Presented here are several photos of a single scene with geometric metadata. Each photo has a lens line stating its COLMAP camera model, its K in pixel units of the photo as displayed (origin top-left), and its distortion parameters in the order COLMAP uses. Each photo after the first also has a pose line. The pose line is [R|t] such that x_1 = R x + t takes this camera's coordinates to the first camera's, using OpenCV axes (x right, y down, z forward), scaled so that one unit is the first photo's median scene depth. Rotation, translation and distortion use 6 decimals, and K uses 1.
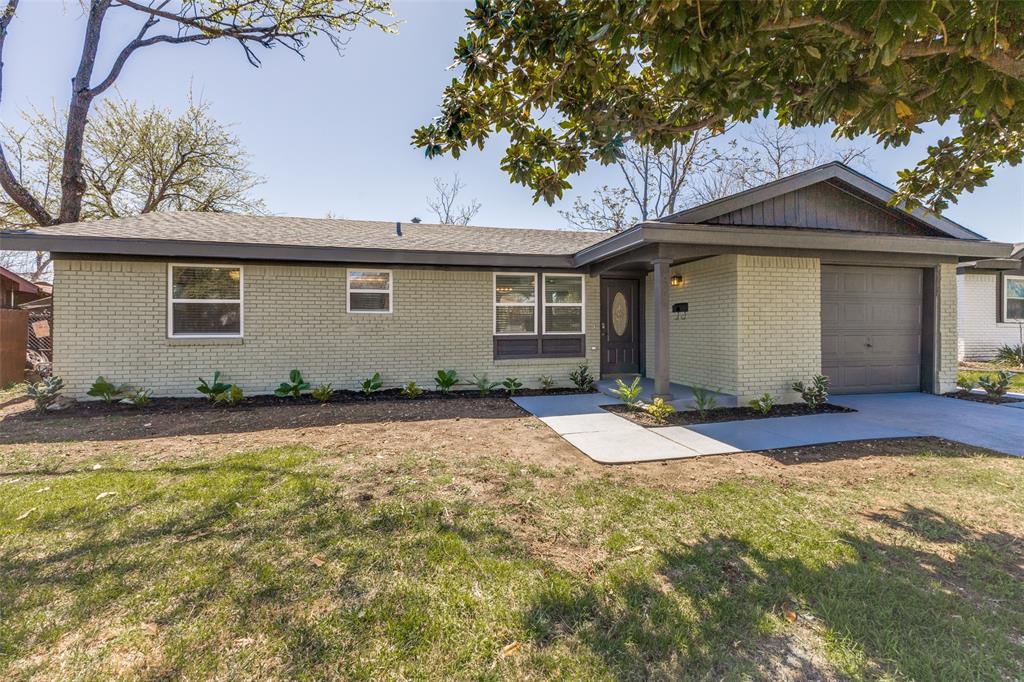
lens RADIAL K [[443.5, 0, 513.5], [0, 443.5, 327.3], [0, 0, 1]] dist [0.012059, -0.001913]
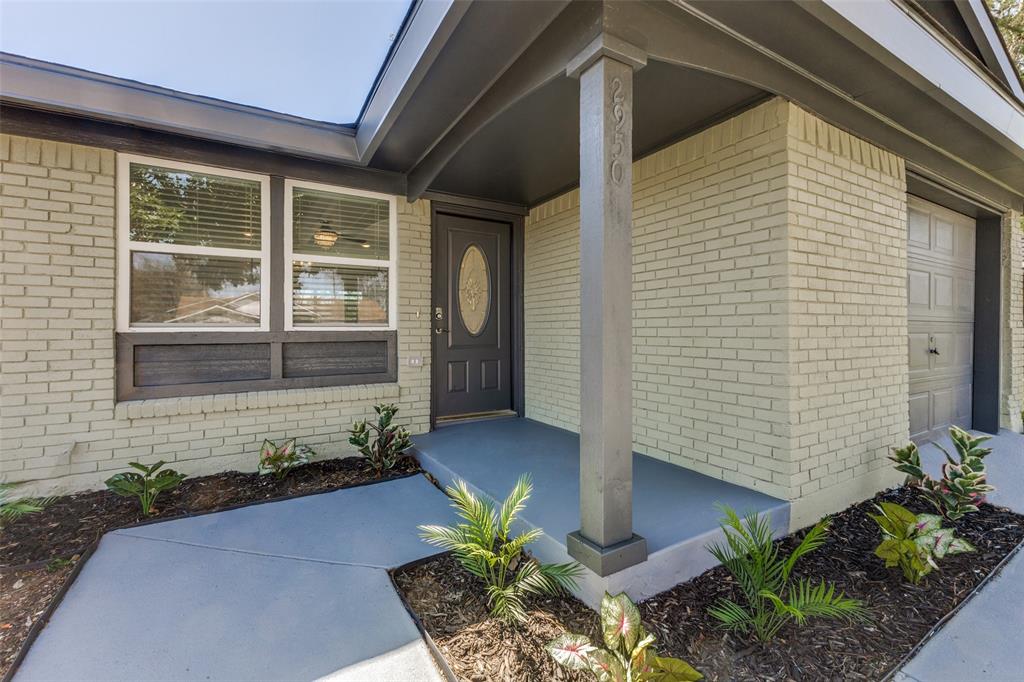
lens RADIAL K [[443.5, 0, 513.3], [0, 443.5, 335.9], [0, 0, 1]] dist [0.012059, -0.001913]
pose [[0.953643, 0.000077, 0.300940, 0.140108], [-0.003685, 0.999928, 0.011424, 0.015133], [-0.300918, -0.012004, 0.953575, 0.545123]]
